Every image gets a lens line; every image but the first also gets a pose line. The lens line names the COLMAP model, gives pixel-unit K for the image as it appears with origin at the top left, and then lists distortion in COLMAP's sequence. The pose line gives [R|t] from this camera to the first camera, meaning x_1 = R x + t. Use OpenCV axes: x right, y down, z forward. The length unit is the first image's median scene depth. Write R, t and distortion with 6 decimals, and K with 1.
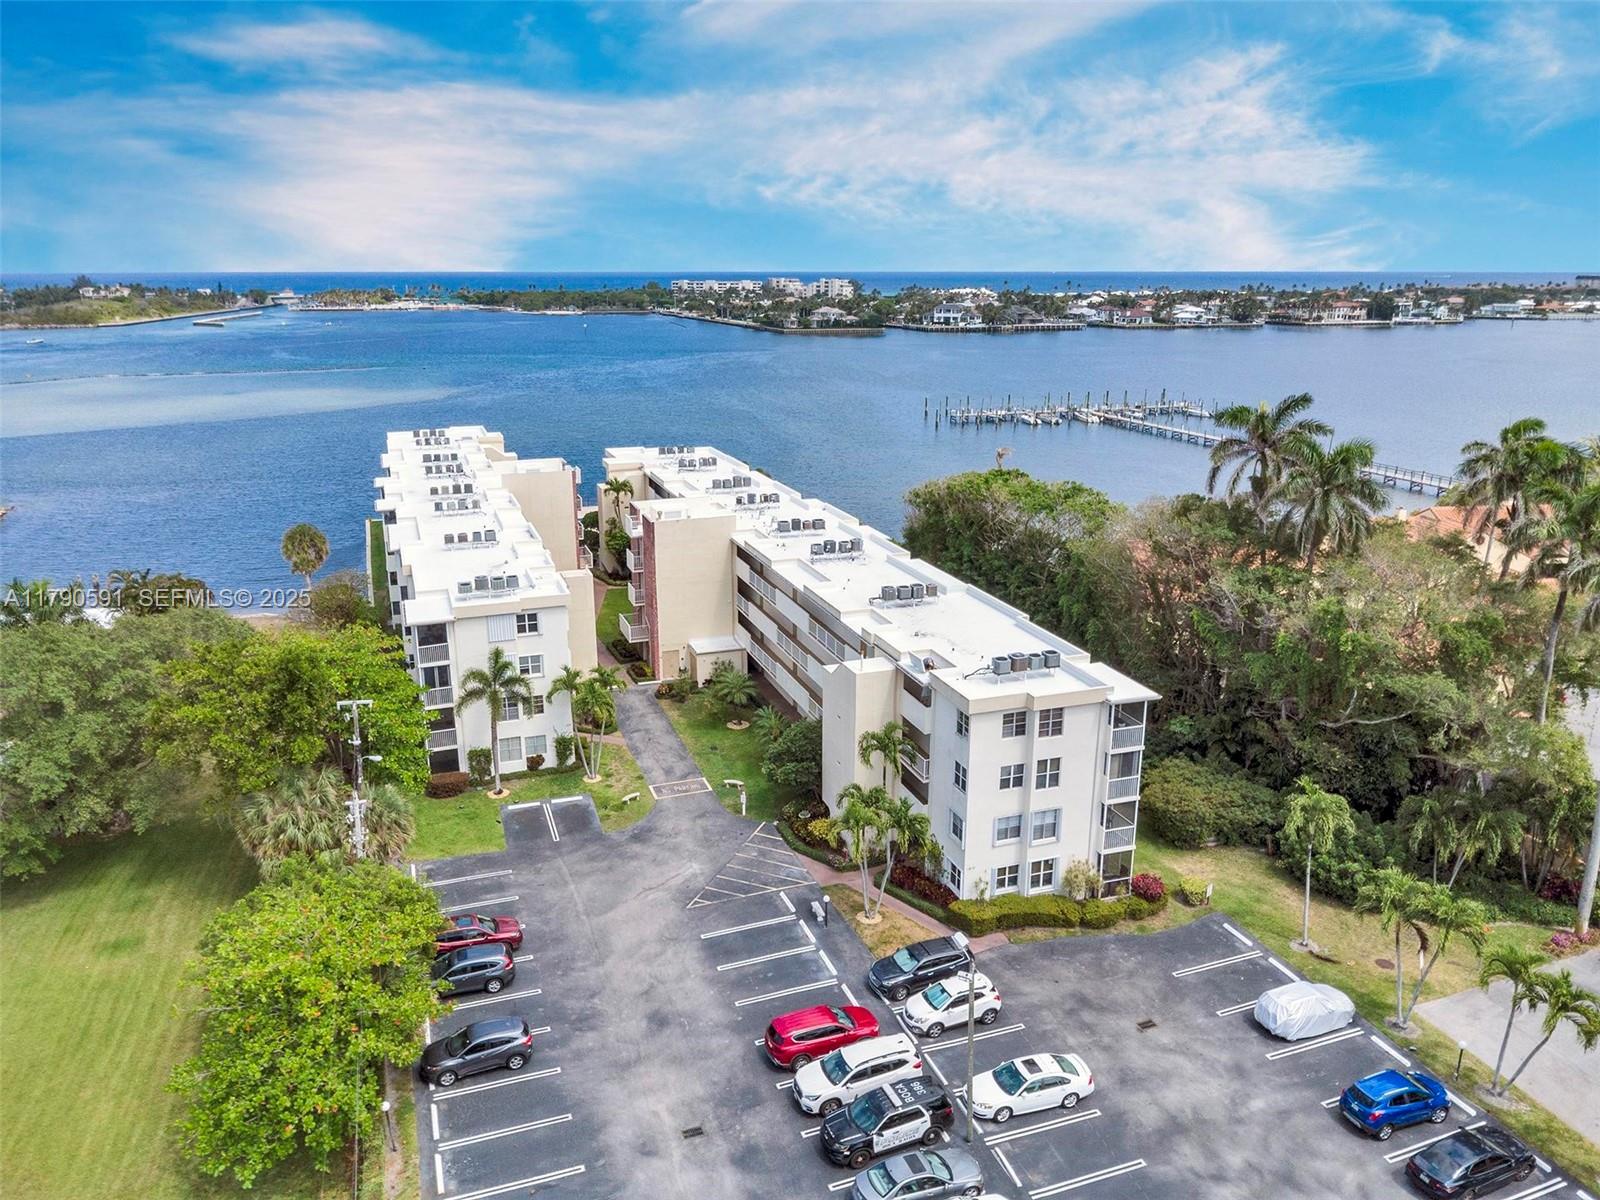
lens RADIAL K [[1126.2, 0, 794.2], [0, 1126.2, 598.8], [0, 0, 1]] dist [0.011694, -0.000773]
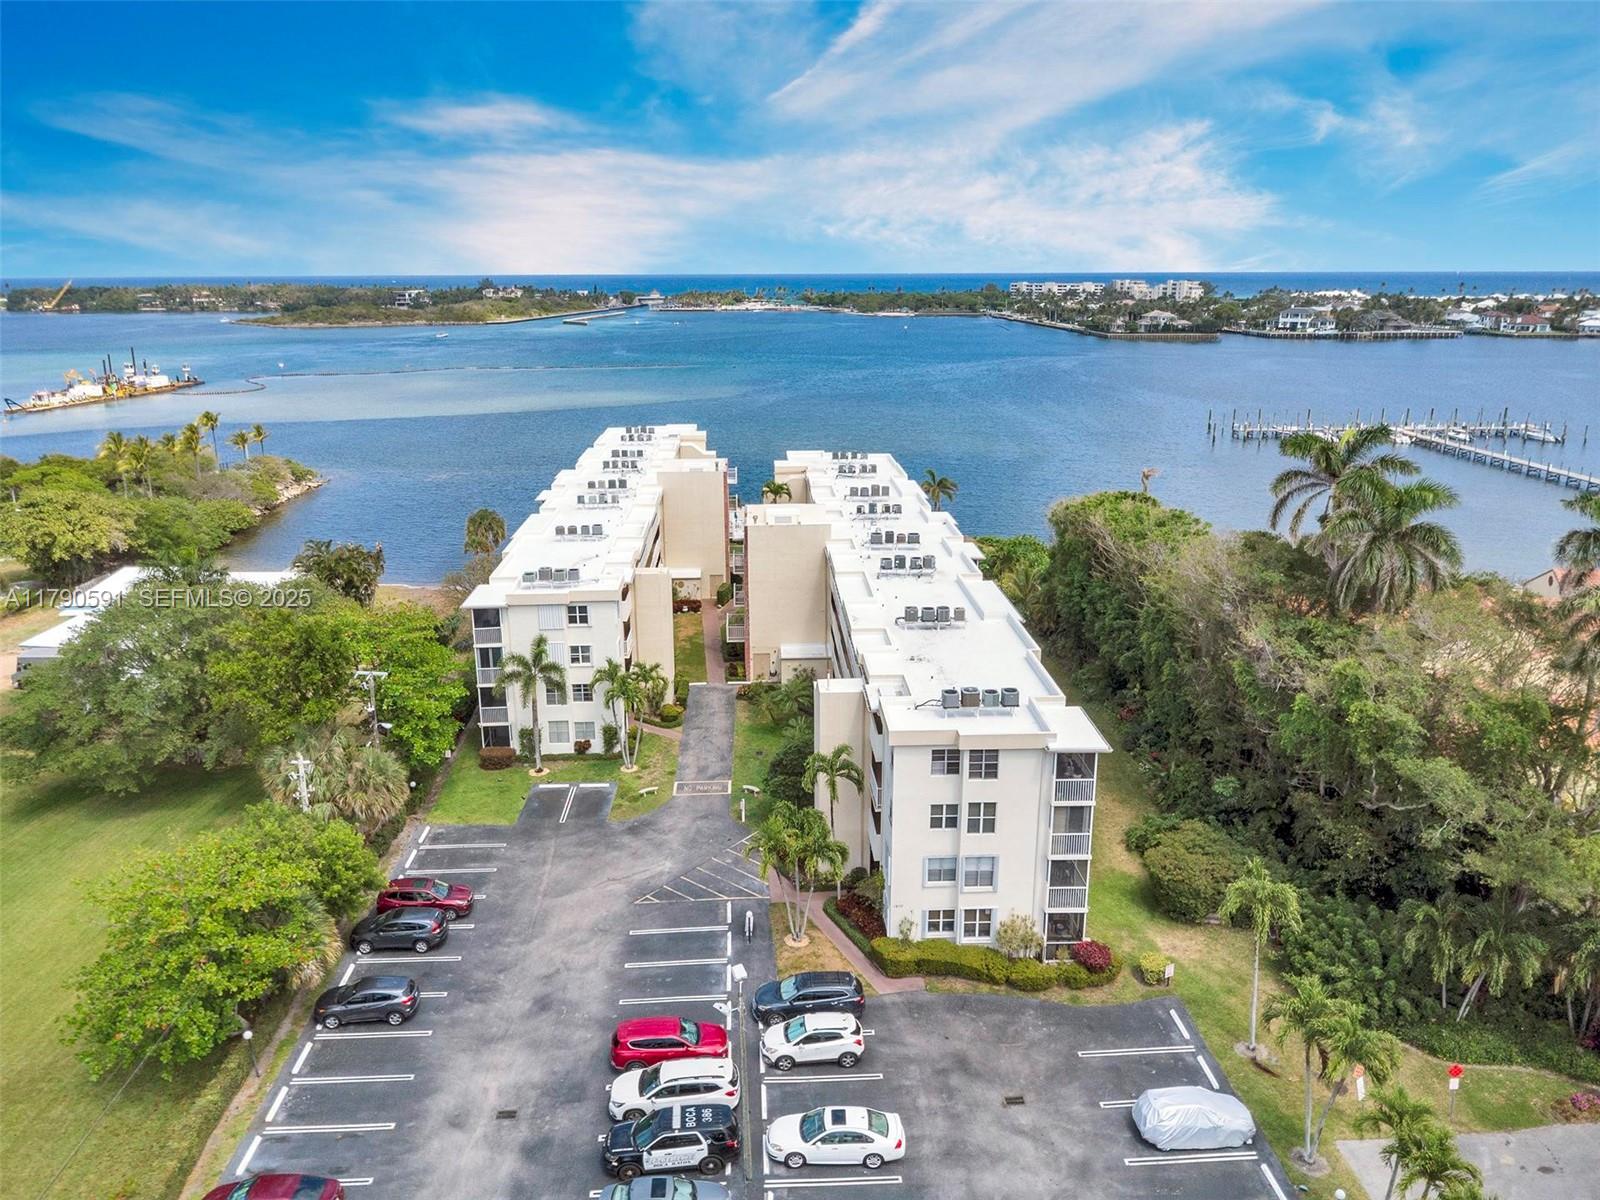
lens RADIAL K [[1126.2, 0, 797.6], [0, 1126.2, 601.7], [0, 0, 1]] dist [0.011694, -0.000773]
pose [[0.959585, 0.077582, -0.270515, 0.285317], [-0.077392, 0.996936, 0.011385, -0.021425], [0.270569, 0.010011, 0.962648, 0.045662]]
